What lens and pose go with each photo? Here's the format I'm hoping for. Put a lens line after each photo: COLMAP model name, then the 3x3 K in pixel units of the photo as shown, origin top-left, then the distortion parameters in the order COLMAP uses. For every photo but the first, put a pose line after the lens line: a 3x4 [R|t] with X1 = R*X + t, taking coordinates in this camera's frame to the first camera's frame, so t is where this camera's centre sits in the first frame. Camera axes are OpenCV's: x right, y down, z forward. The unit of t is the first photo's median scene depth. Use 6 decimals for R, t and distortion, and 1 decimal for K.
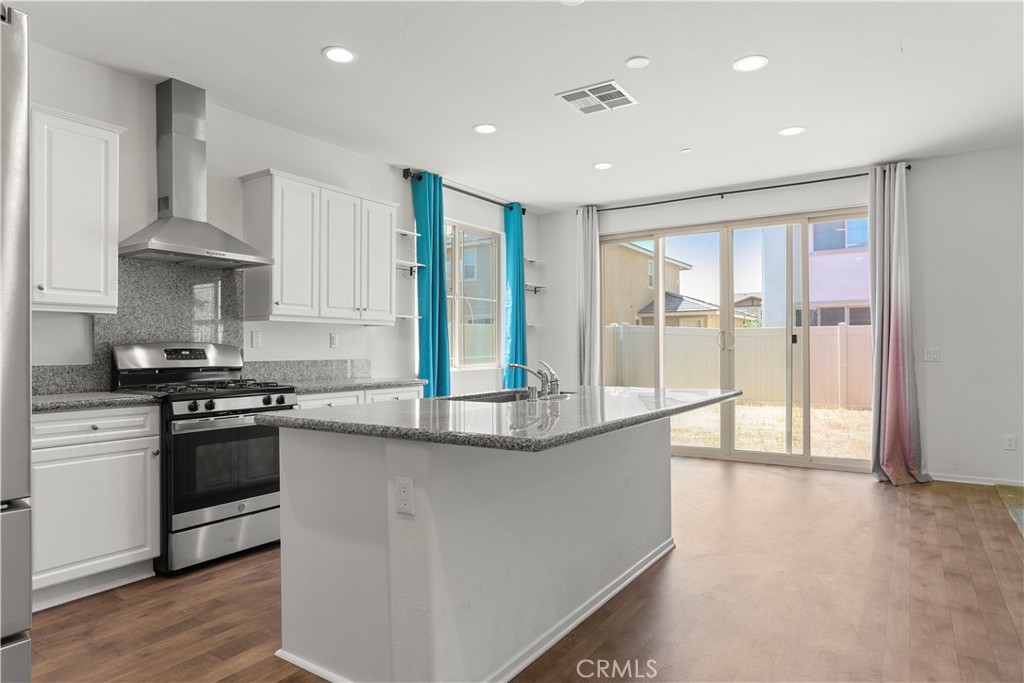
lens RADIAL K [[590.8, 0, 503.1], [0, 590.8, 343.0], [0, 0, 1]] dist [-0.031371, 0.001286]
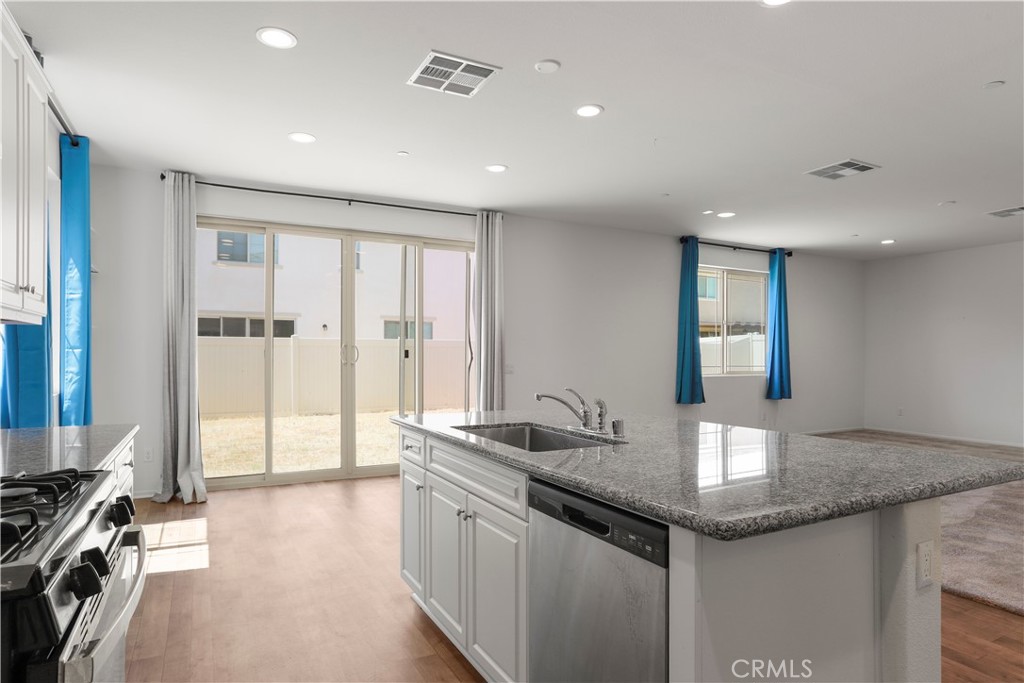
lens RADIAL K [[590.8, 0, 498.0], [0, 590.8, 358.7], [0, 0, 1]] dist [-0.031371, 0.001286]
pose [[0.496616, 0.001374, 0.867969, -0.328735], [-0.014153, 0.999879, 0.006515, -0.006966], [-0.867855, -0.015520, 0.496575, 0.306380]]
